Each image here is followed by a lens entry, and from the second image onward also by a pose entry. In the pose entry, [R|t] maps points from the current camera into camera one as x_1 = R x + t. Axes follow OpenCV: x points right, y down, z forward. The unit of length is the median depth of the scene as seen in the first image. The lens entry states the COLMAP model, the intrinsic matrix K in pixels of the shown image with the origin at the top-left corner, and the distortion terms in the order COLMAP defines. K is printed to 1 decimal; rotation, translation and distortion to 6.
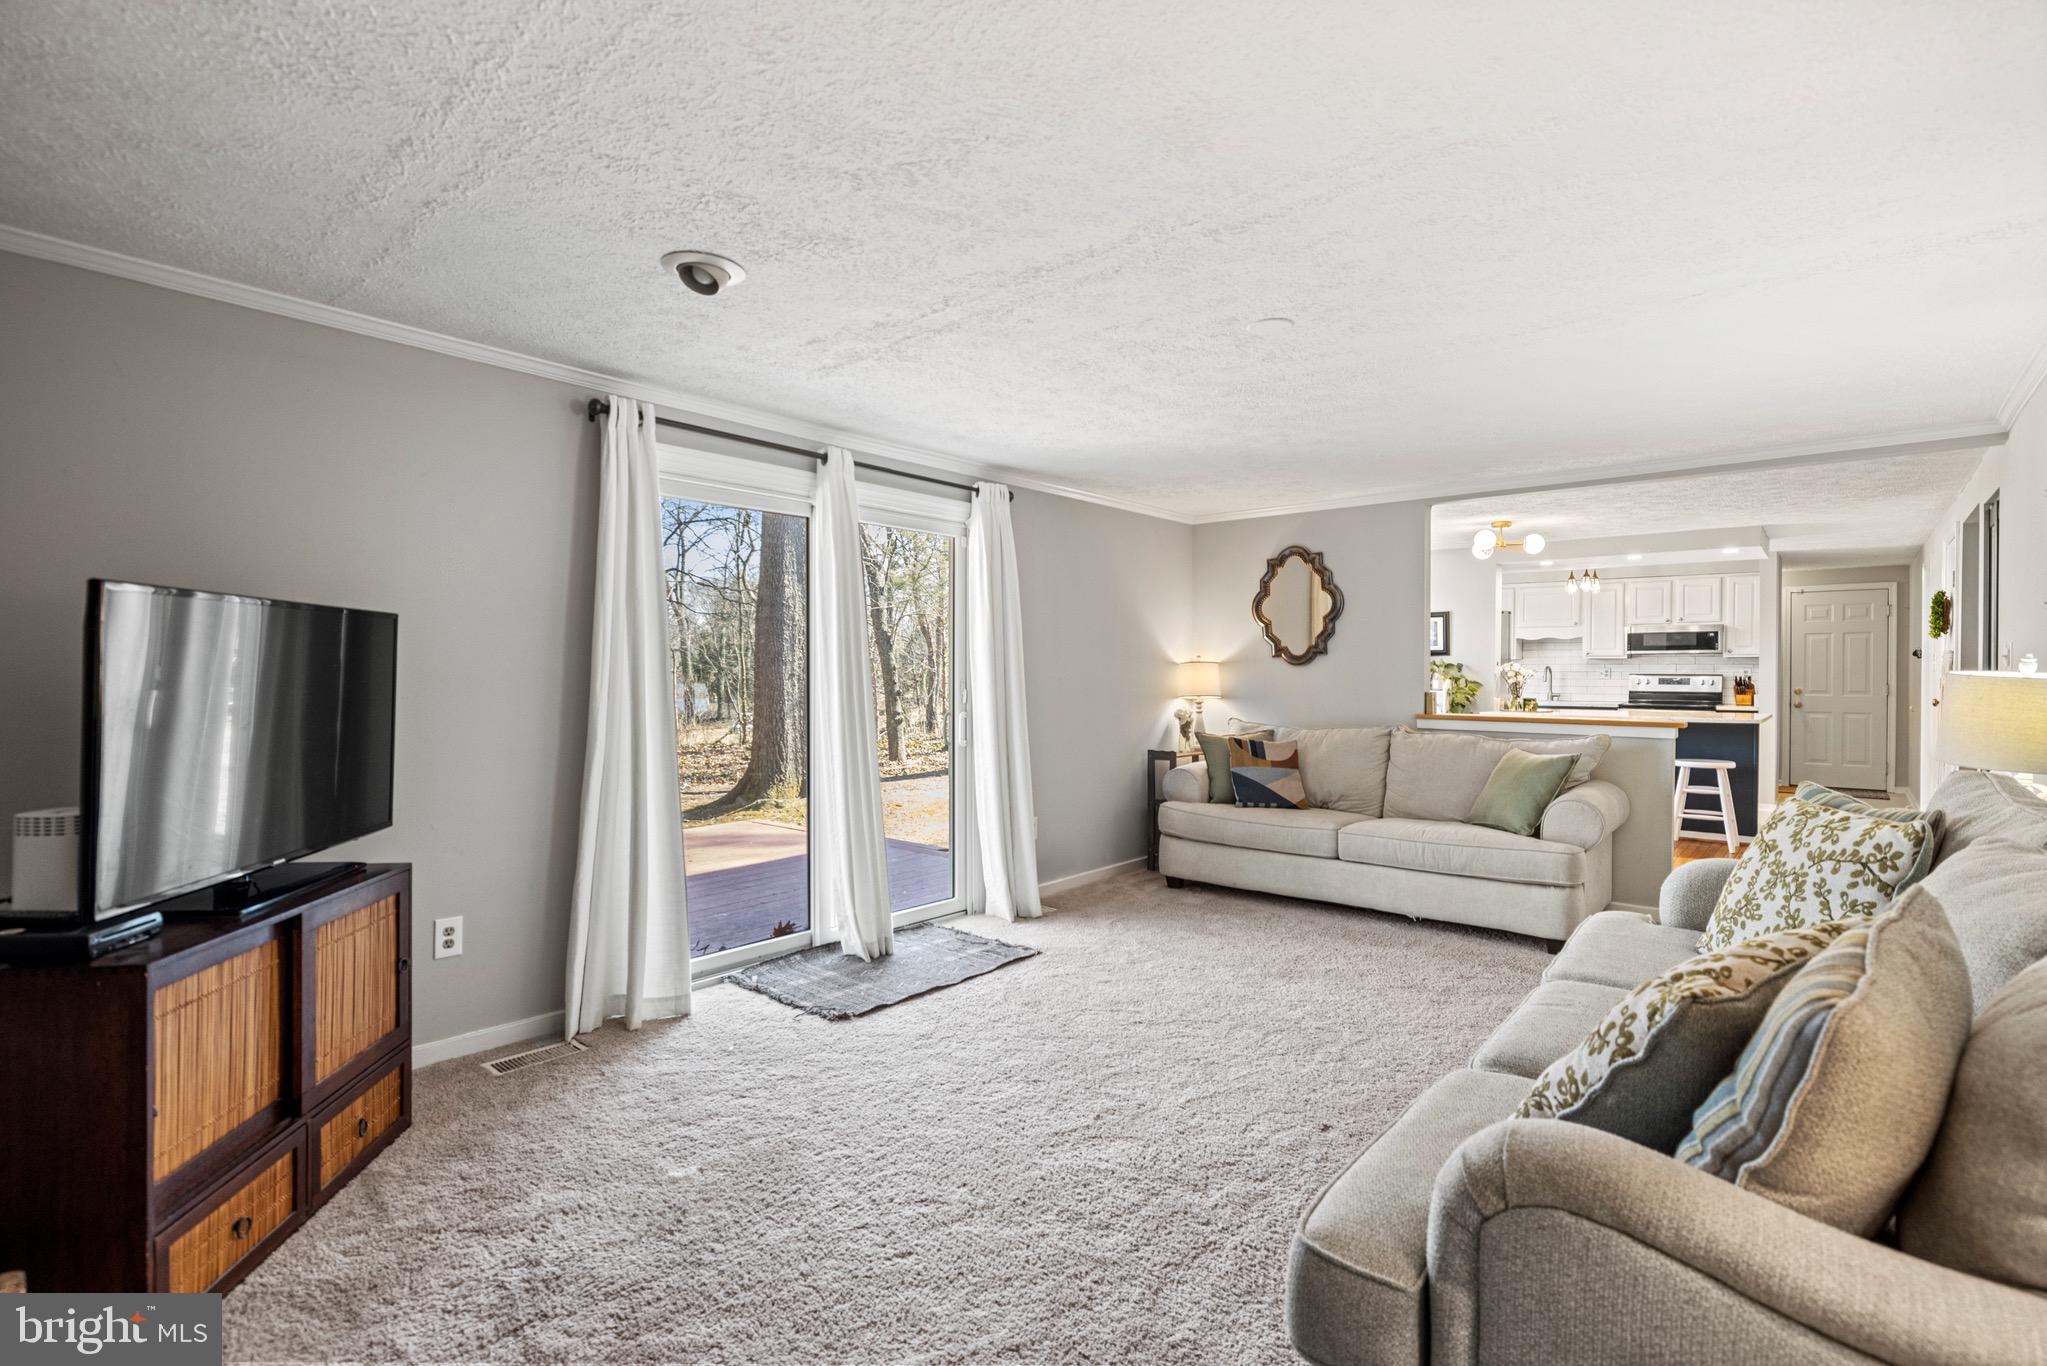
lens RADIAL K [[973.2, 0, 1023.2], [0, 973.2, 679.3], [0, 0, 1]] dist [-0.001894, -0.000352]
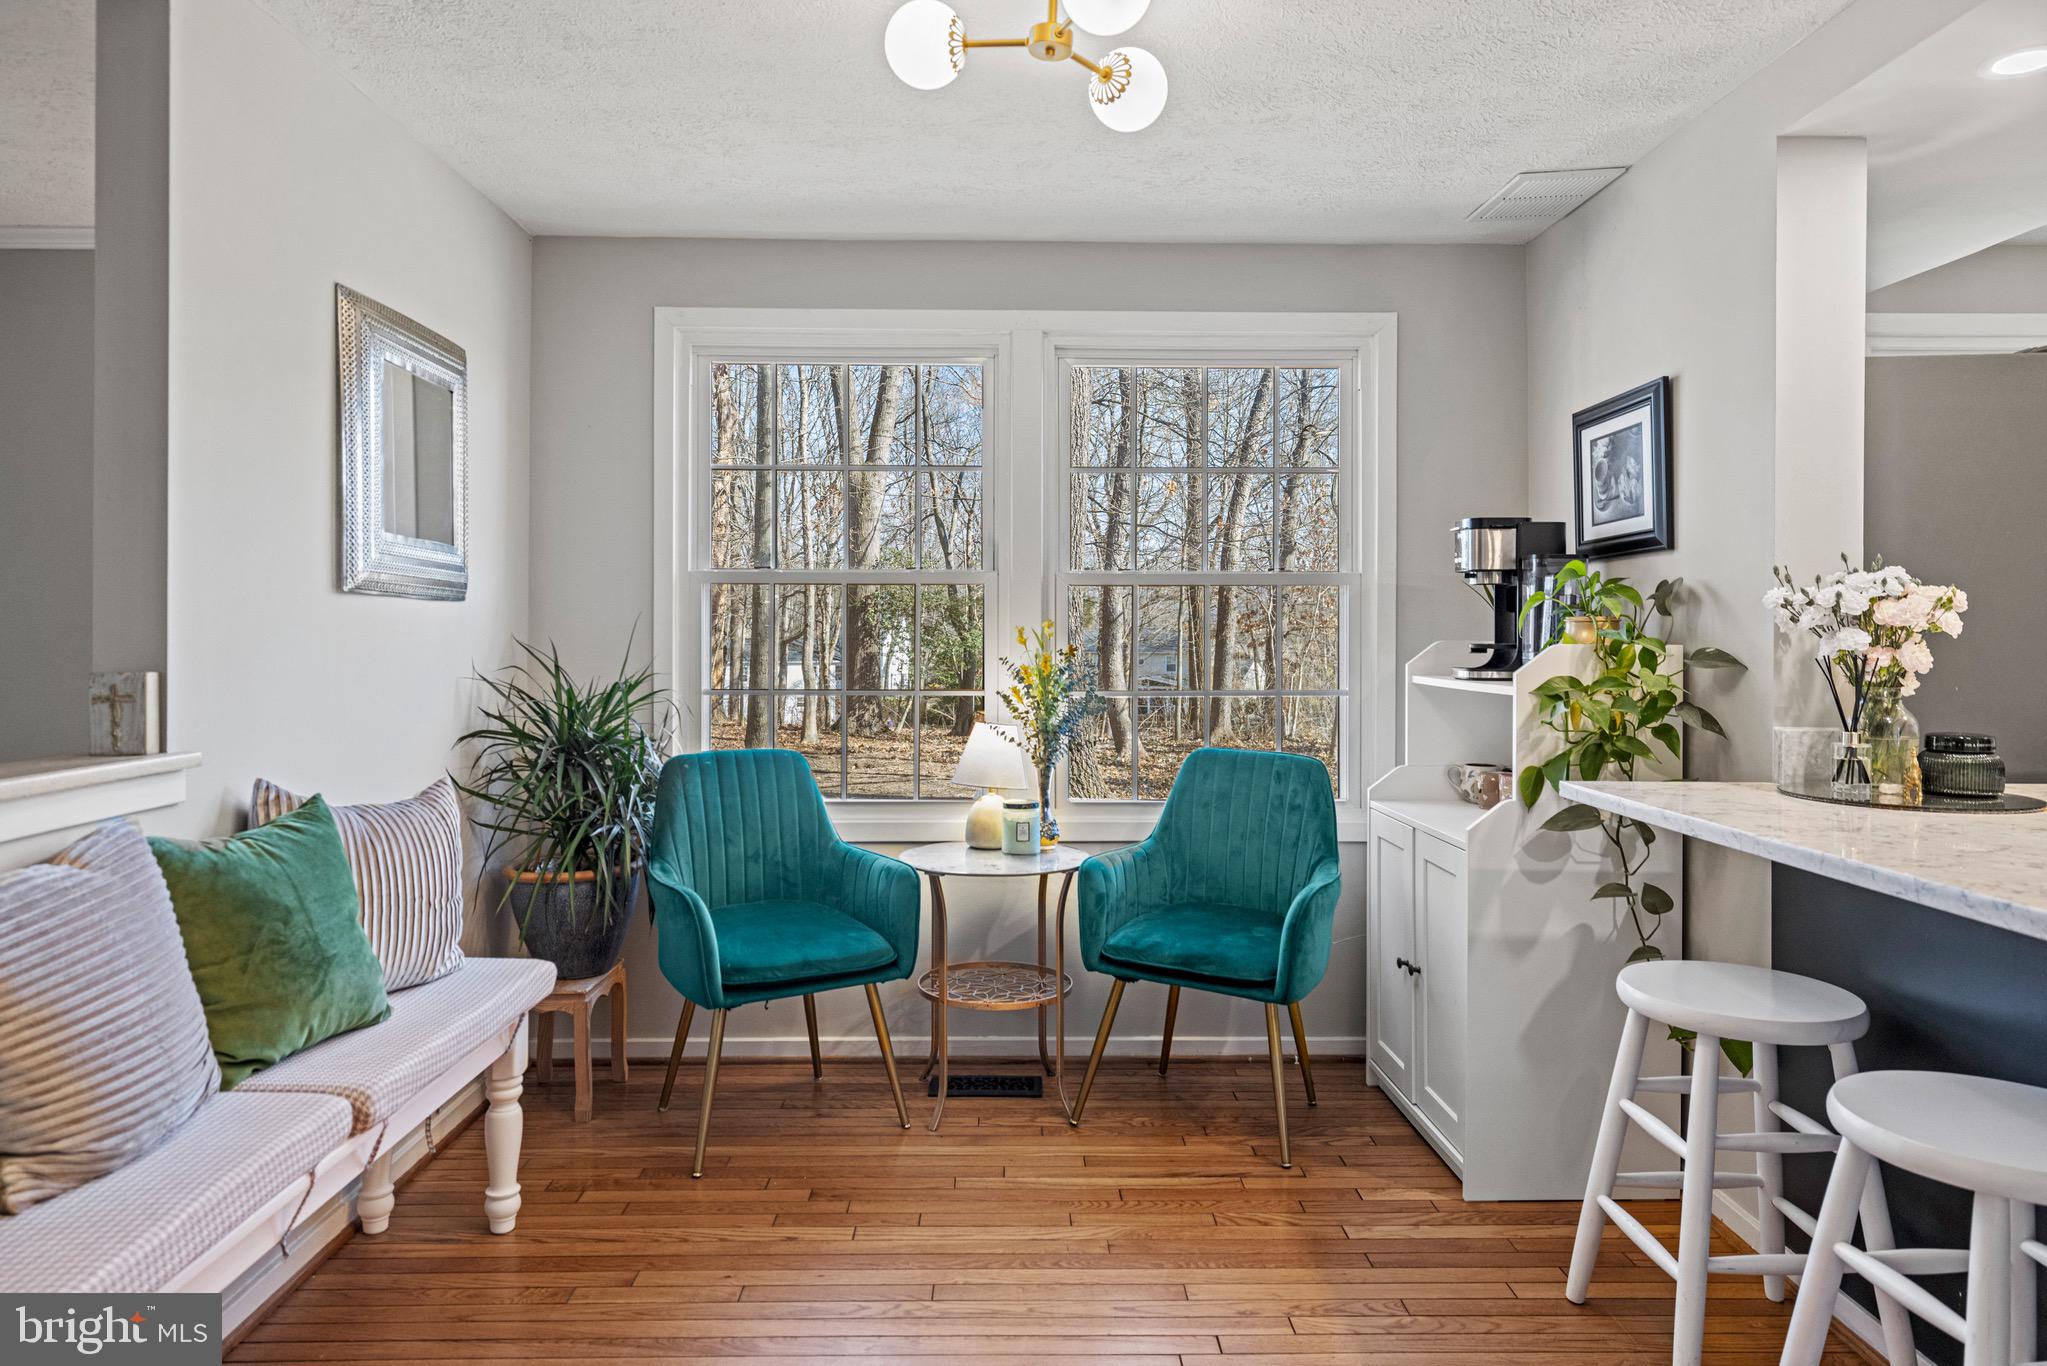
lens RADIAL K [[1301.5, 0, 1025.5], [0, 1301.5, 625.7], [0, 0, 1]] dist [0.001615, -0.000541]
pose [[0.664607, -0.004332, -0.747180, 0.518390], [-0.006683, 0.999909, -0.011742, 0.000233], [0.747163, 0.012797, 0.664518, 0.579227]]
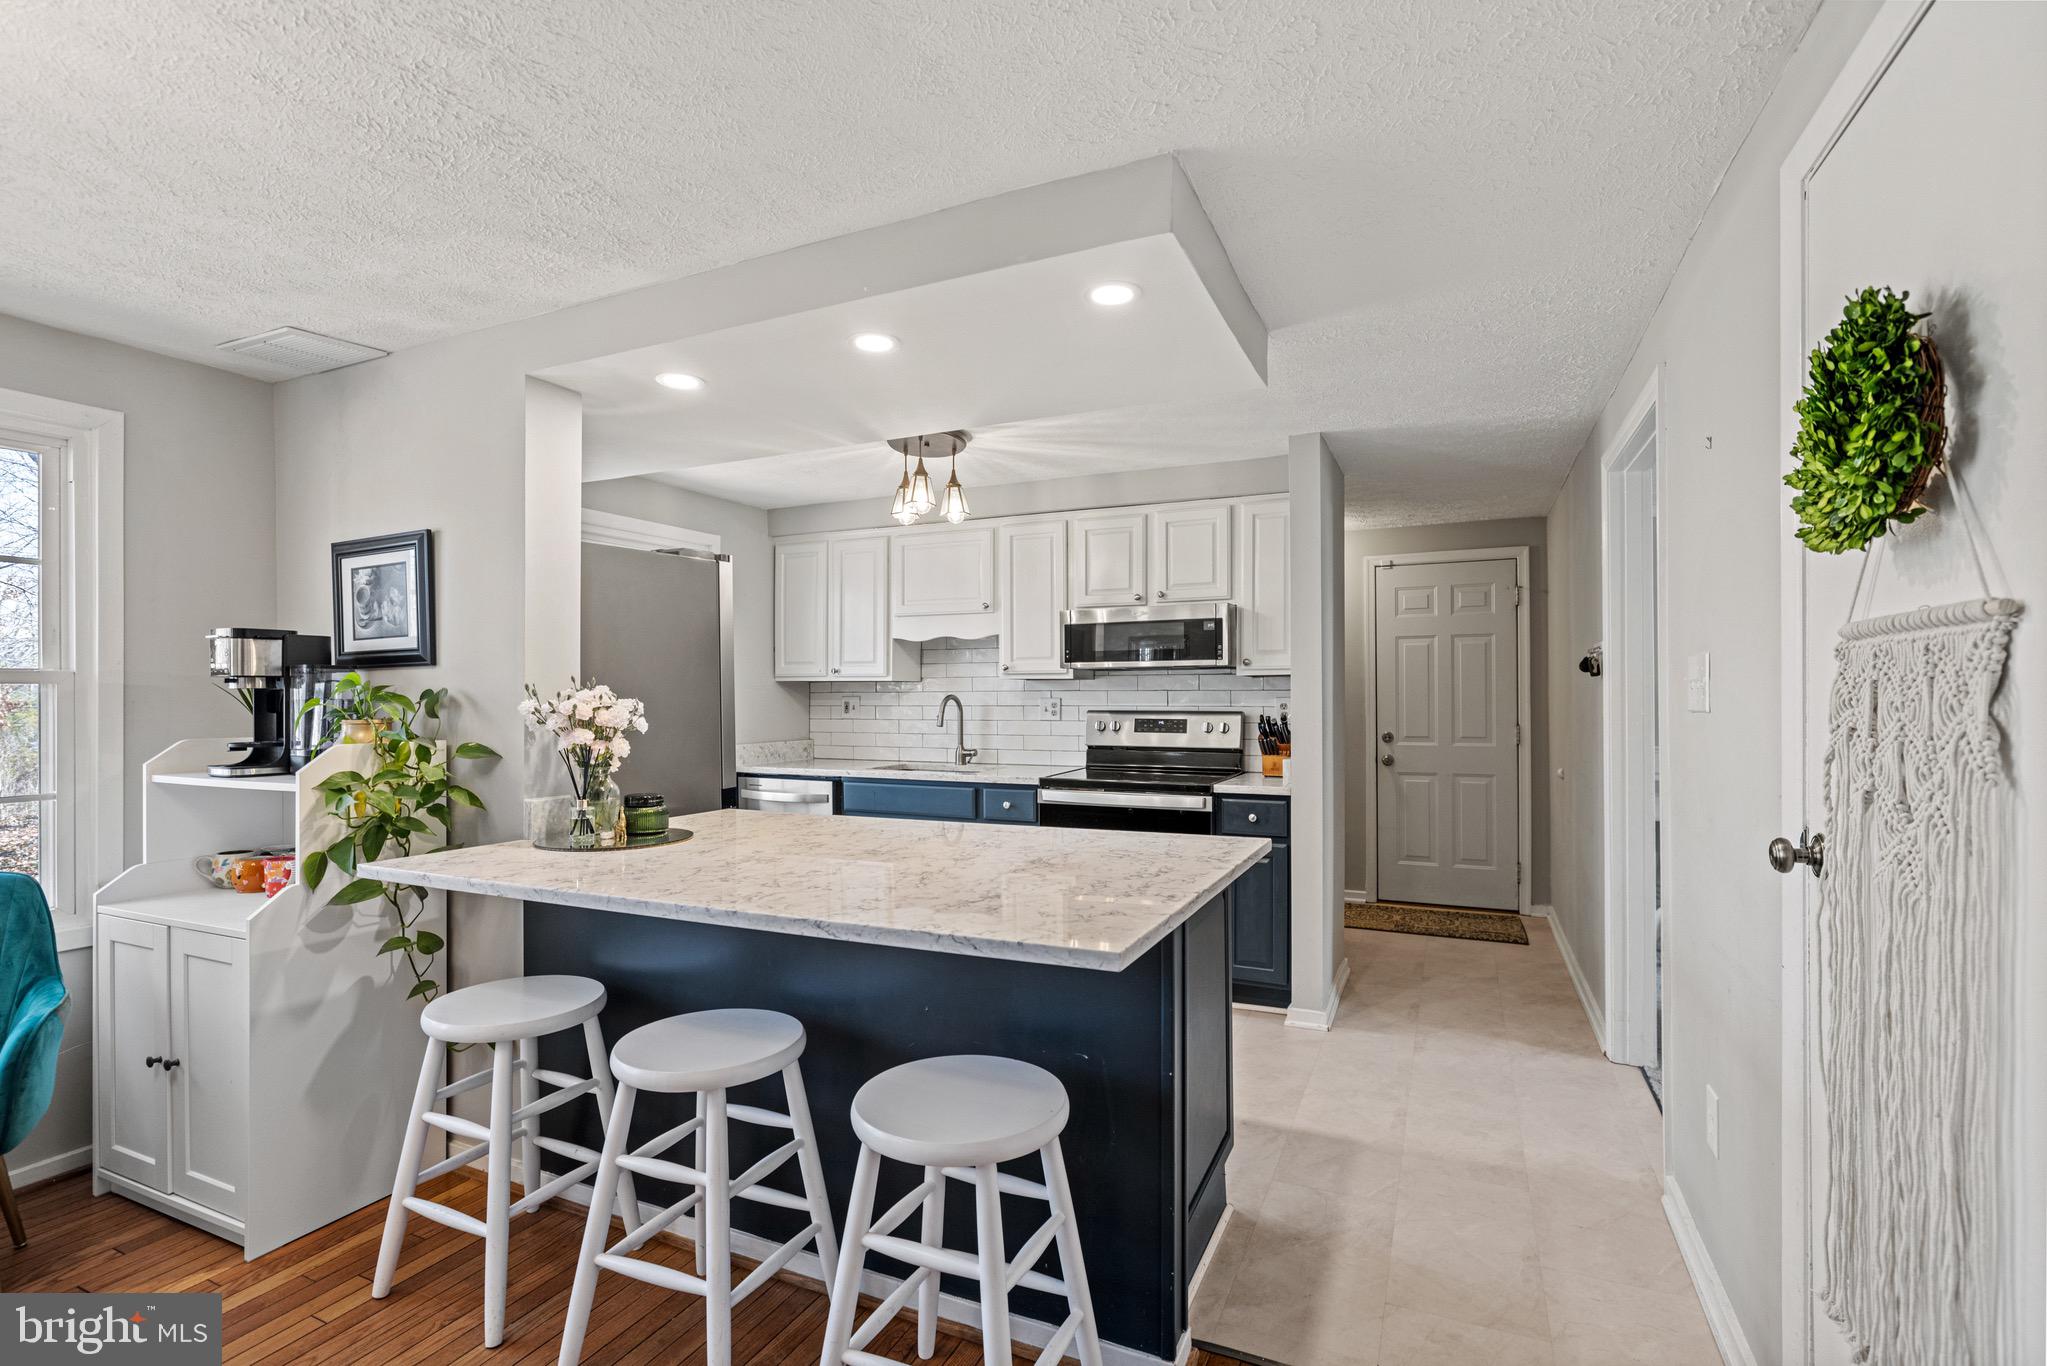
lens RADIAL K [[928.8, 0, 1040.6], [0, 928.8, 697.4], [0, 0, 1]] dist [-0.008332, 0.003073]
pose [[0.960807, -0.005669, 0.277161, 0.489136], [0.008331, 0.999930, -0.008426, -0.008704], [-0.277094, 0.010405, 0.960786, 0.577643]]
